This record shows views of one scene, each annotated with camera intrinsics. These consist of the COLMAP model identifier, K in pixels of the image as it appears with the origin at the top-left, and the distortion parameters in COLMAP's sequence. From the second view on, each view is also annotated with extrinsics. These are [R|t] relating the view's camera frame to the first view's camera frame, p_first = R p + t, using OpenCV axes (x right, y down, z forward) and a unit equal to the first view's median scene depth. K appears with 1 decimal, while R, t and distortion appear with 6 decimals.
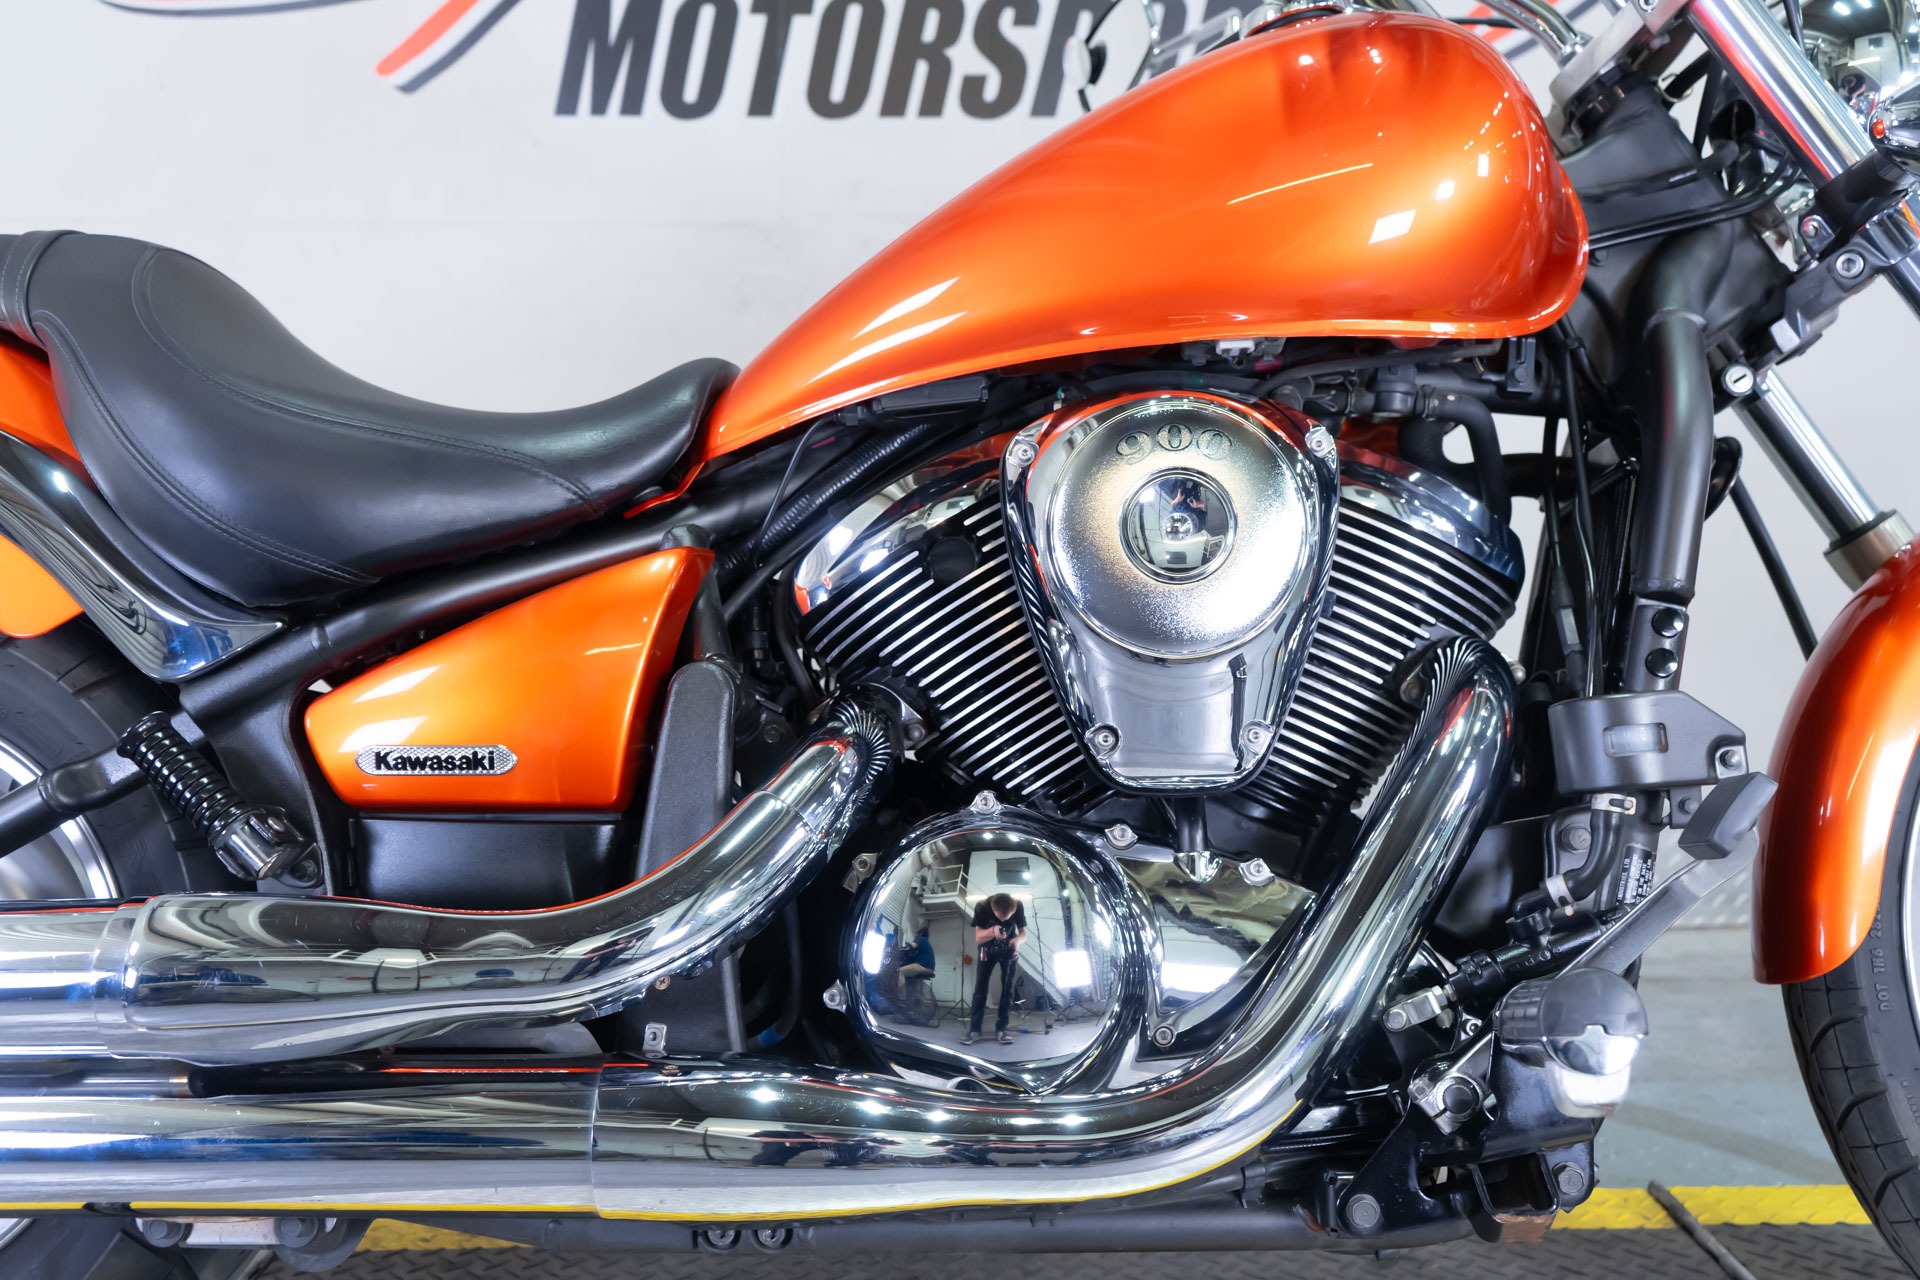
lens RADIAL K [[1690.3, 0, 960.0], [0, 1690.3, 640.0], [0, 0, 1]] dist [-0.004174, 0.009667]
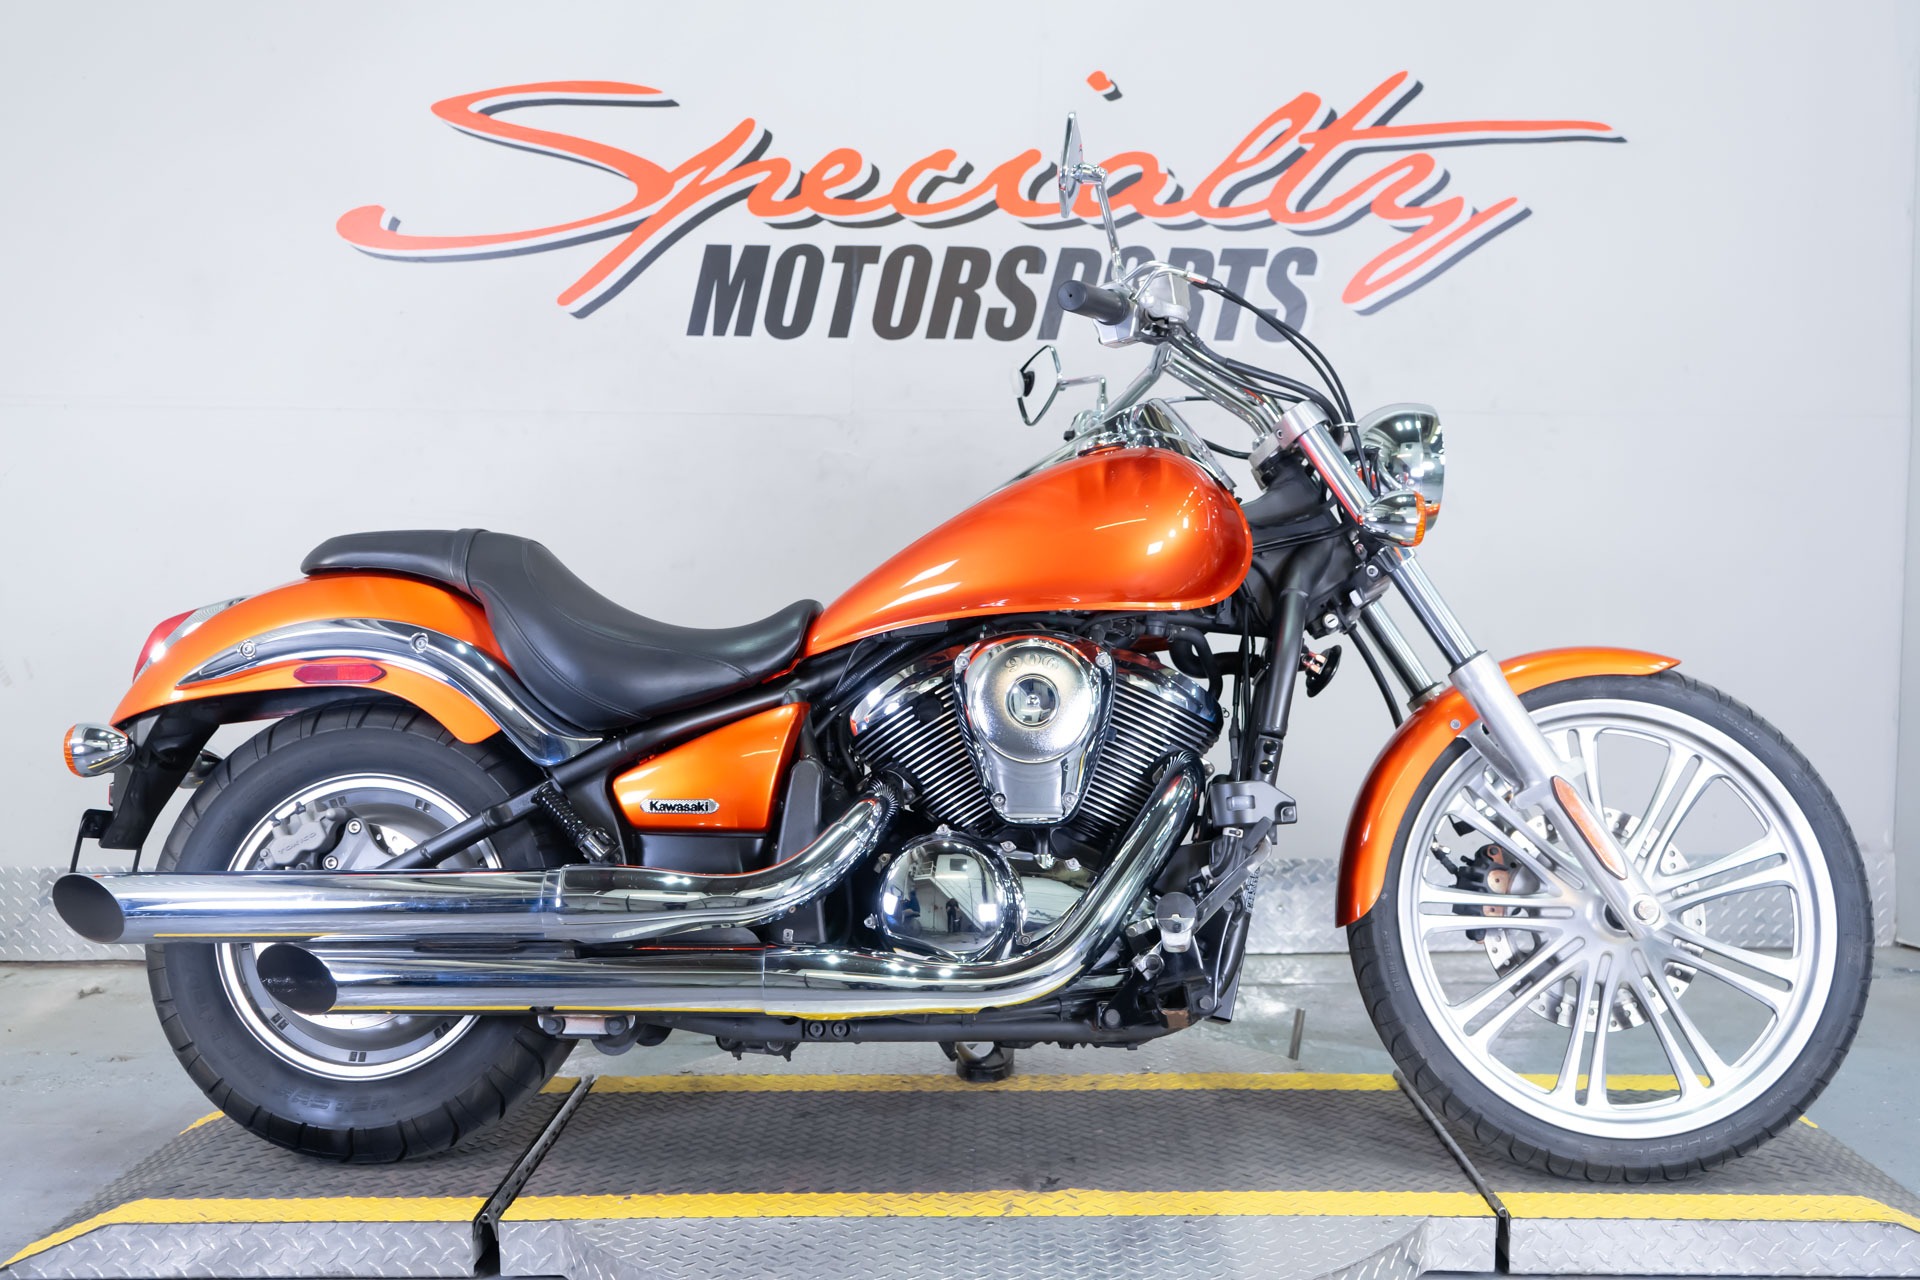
lens RADIAL K [[1903.5, 0, 929.8], [0, 1903.5, 655.3], [0, 0, 1]] dist [0.005592, -0.004496]
pose [[0.999688, 0.010603, -0.022624, 0.048204], [-0.011019, 0.999771, -0.018352, -0.073443], [0.022424, 0.018596, 0.999576, -1.314077]]
